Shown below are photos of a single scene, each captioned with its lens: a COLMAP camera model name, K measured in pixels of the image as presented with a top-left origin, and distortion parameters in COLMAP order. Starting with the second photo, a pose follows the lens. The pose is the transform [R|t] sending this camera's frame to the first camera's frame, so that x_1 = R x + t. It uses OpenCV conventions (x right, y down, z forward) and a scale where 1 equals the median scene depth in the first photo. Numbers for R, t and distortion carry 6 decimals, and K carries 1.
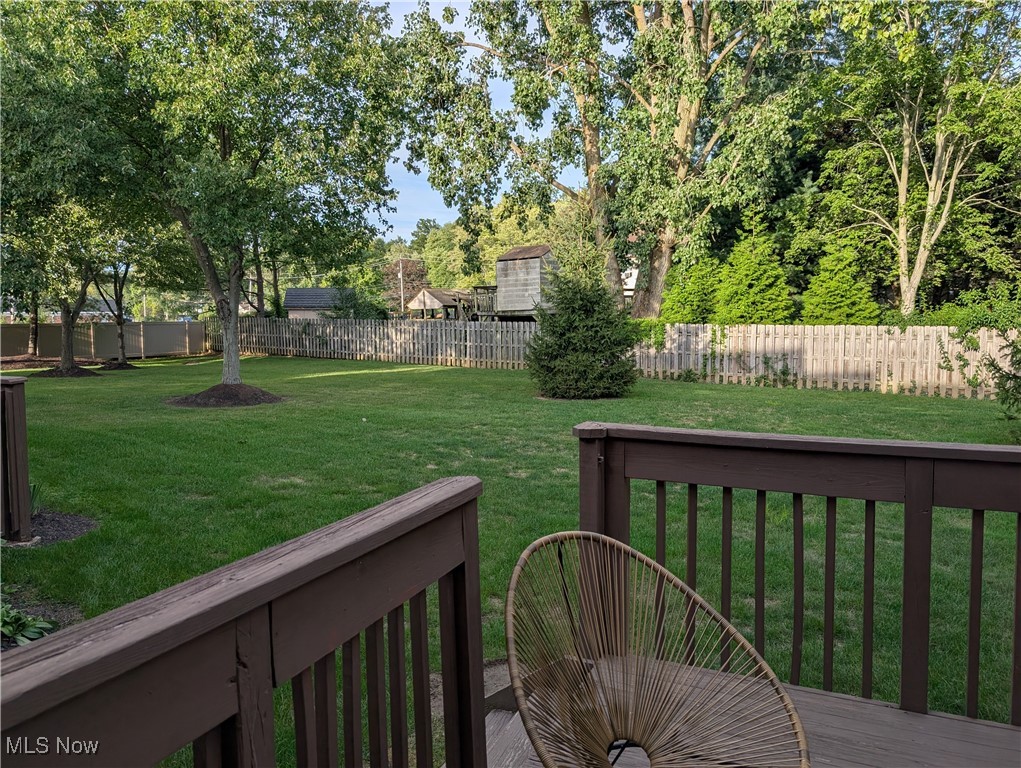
lens RADIAL K [[742.2, 0, 495.1], [0, 742.2, 361.6], [0, 0, 1]] dist [-0.005519, 0.003028]
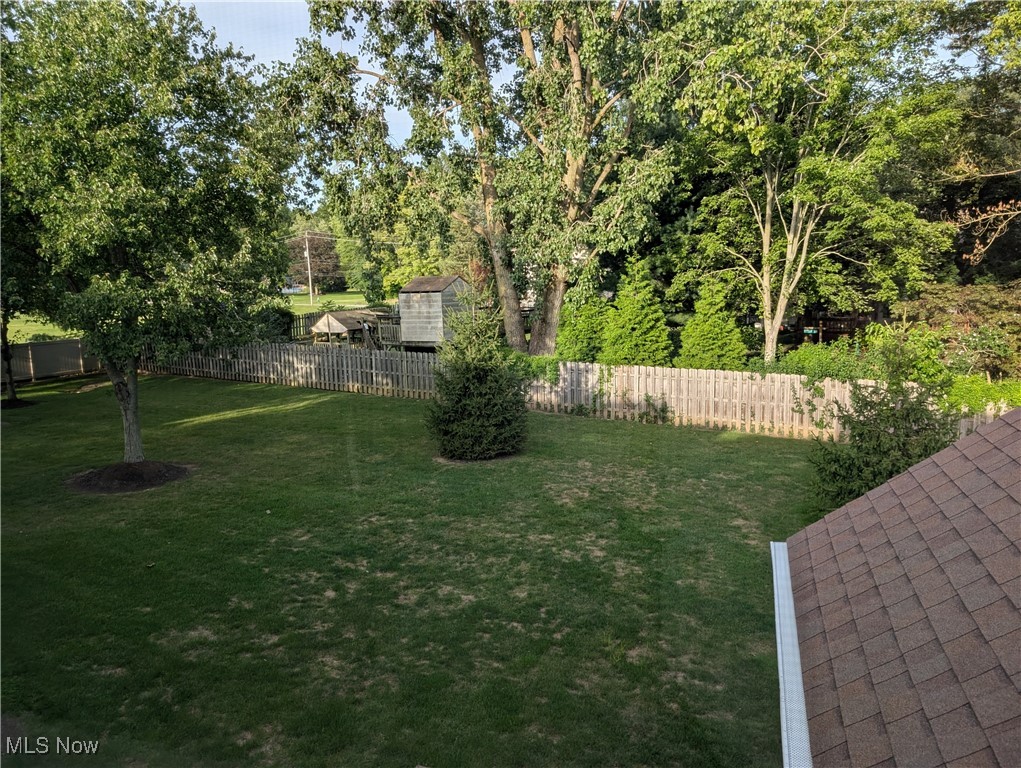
lens RADIAL K [[739.6, 0, 511.3], [0, 739.6, 370.1], [0, 0, 1]] dist [0.086557, -0.203463]
pose [[0.990587, -0.034195, 0.132542, 0.020031], [0.026411, 0.997846, 0.060051, -0.109396], [-0.134310, -0.055986, 0.989357, -0.053733]]
